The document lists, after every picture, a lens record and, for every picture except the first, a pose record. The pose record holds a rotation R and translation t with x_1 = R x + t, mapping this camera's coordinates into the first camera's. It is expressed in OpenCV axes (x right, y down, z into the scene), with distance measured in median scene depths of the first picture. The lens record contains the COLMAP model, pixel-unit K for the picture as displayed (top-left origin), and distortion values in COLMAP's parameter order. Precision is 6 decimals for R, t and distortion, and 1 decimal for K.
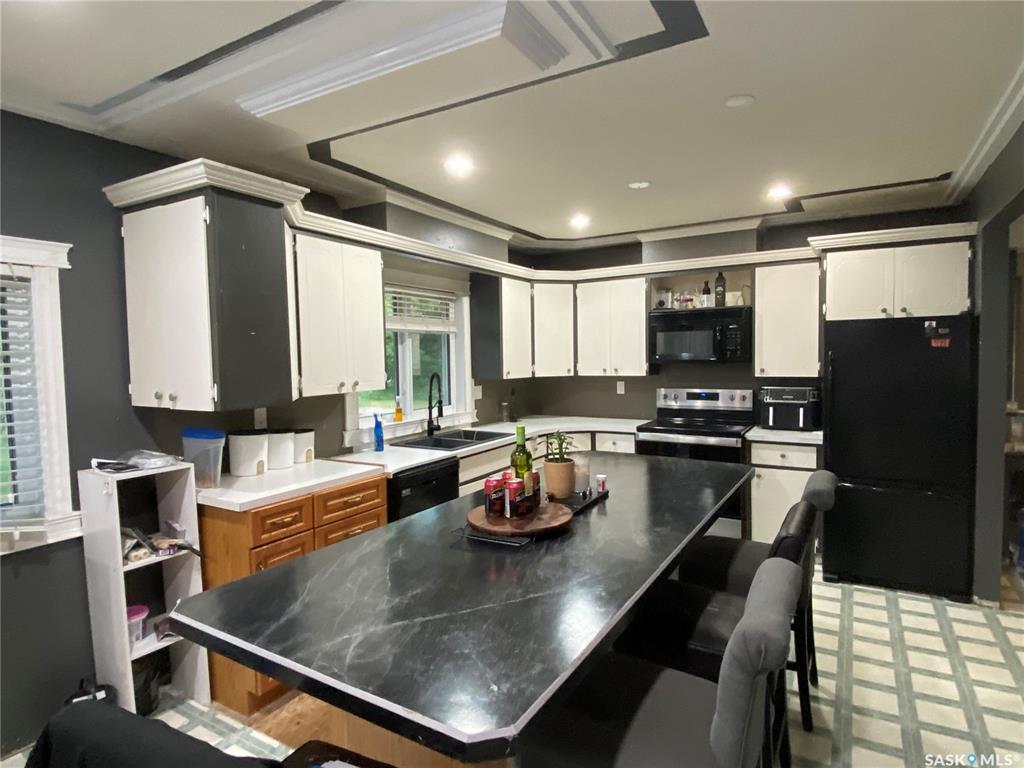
lens RADIAL K [[552.5, 0, 512.0], [0, 552.5, 384.0], [0, 0, 1]] dist [0.156065, -0.132188]
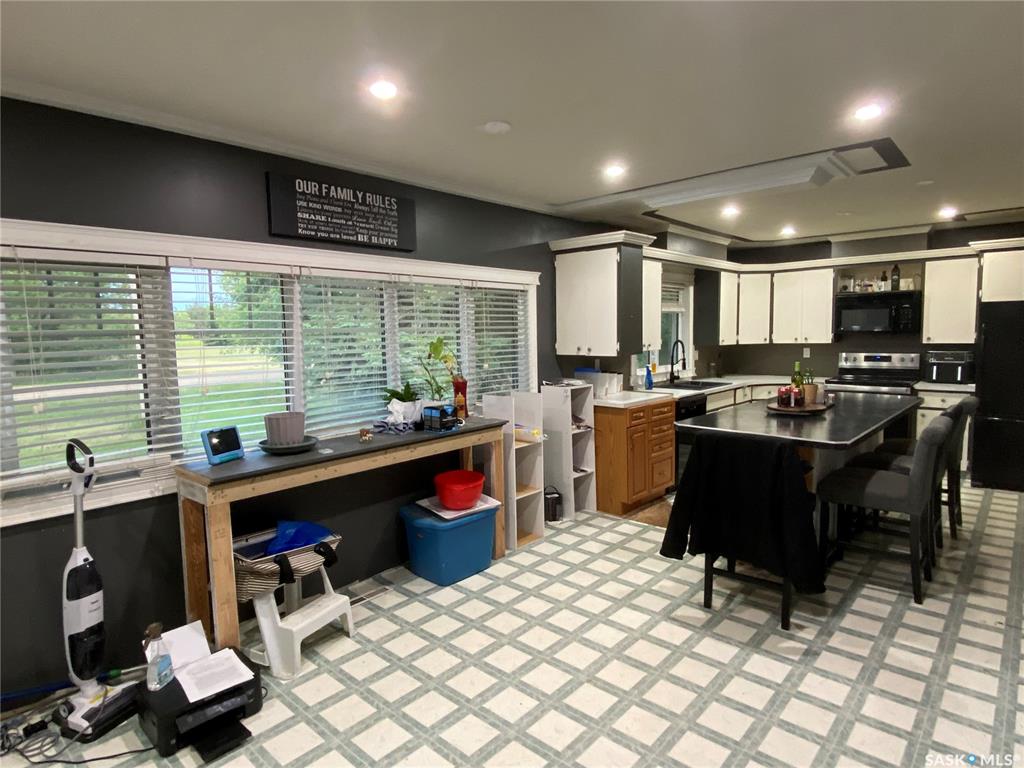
lens RADIAL K [[577.6, 0, 512.0], [0, 577.6, 384.0], [0, 0, 1]] dist [0.072888, -0.042160]
pose [[0.983934, 0.015970, -0.177819, -0.425844], [-0.008849, 0.999129, 0.040768, 0.053720], [0.178315, -0.038539, 0.983218, -0.856320]]
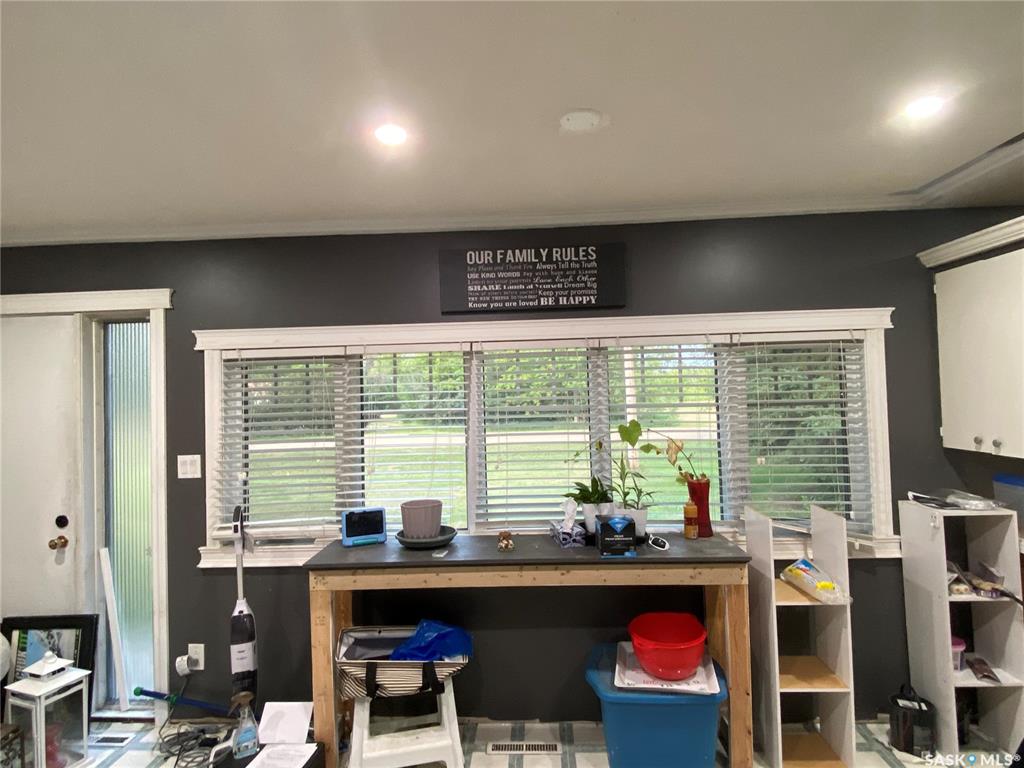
lens RADIAL K [[565.9, 0, 512.0], [0, 565.9, 384.0], [0, 0, 1]] dist [0.044701, -0.036779]
pose [[0.483991, -0.017306, -0.874902, -0.099213], [-0.029255, 0.998926, -0.035944, -0.016983], [0.874584, 0.042992, 0.482964, -0.213364]]
